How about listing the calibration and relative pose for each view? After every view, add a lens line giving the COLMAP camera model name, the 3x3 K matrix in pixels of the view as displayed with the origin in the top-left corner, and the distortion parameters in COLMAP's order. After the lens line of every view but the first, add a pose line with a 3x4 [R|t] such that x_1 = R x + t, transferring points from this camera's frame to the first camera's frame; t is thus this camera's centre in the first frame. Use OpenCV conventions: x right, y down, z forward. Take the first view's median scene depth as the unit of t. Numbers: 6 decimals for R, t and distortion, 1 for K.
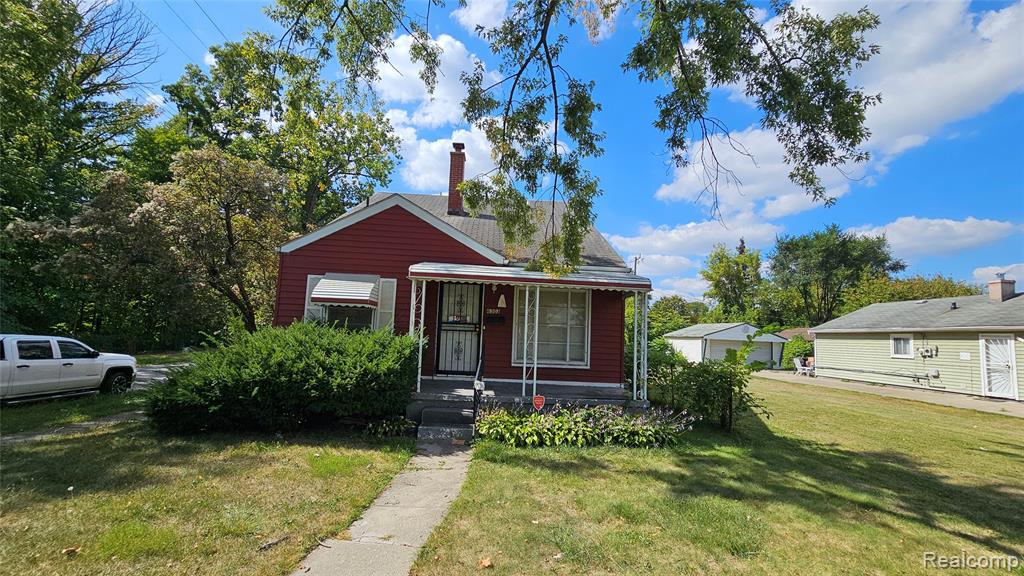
lens RADIAL K [[413.5, 0, 515.0], [0, 413.5, 300.7], [0, 0, 1]] dist [0.000845, 0.000084]
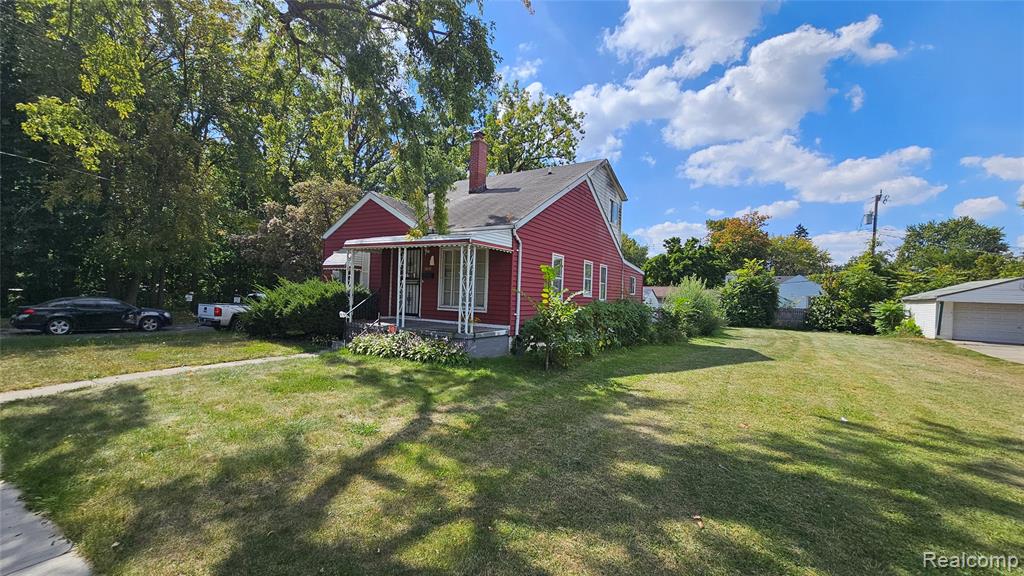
lens RADIAL K [[413.5, 0, 515.0], [0, 413.5, 300.7], [0, 0, 1]] dist [0.000845, 0.000084]
pose [[0.828602, -0.002229, -0.559834, 1.042426], [0.042925, 0.997301, 0.059562, 0.069100], [0.558191, -0.073384, 0.826461, 0.060157]]
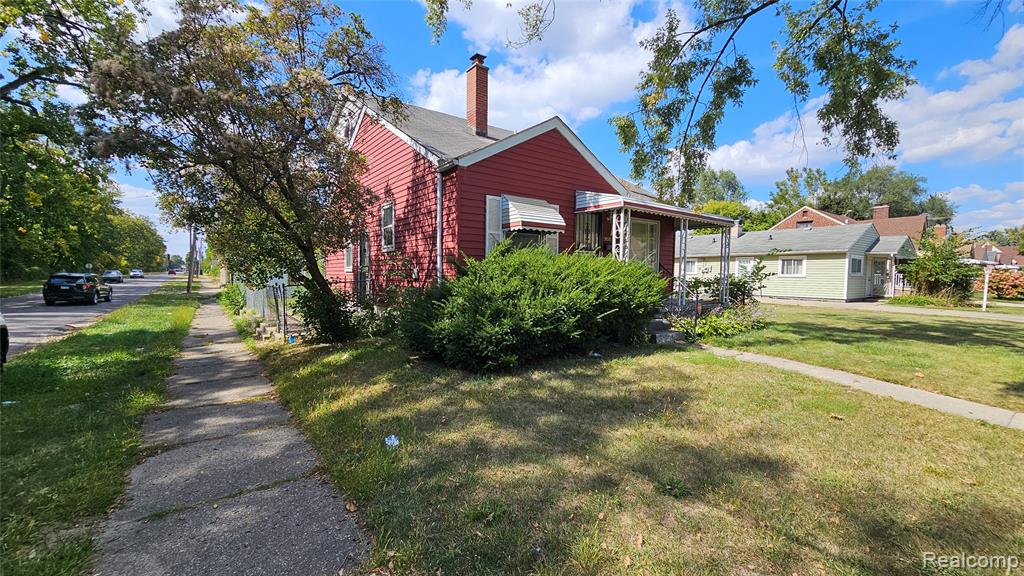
lens RADIAL K [[418.2, 0, 510.2], [0, 418.2, 295.0], [0, 0, 1]] dist [-0.000421, -0.002851]
pose [[0.830200, -0.061963, 0.554012, -1.052899], [-0.019340, 0.990004, 0.139708, 0.026016], [-0.557130, -0.126701, 0.820703, 0.218758]]
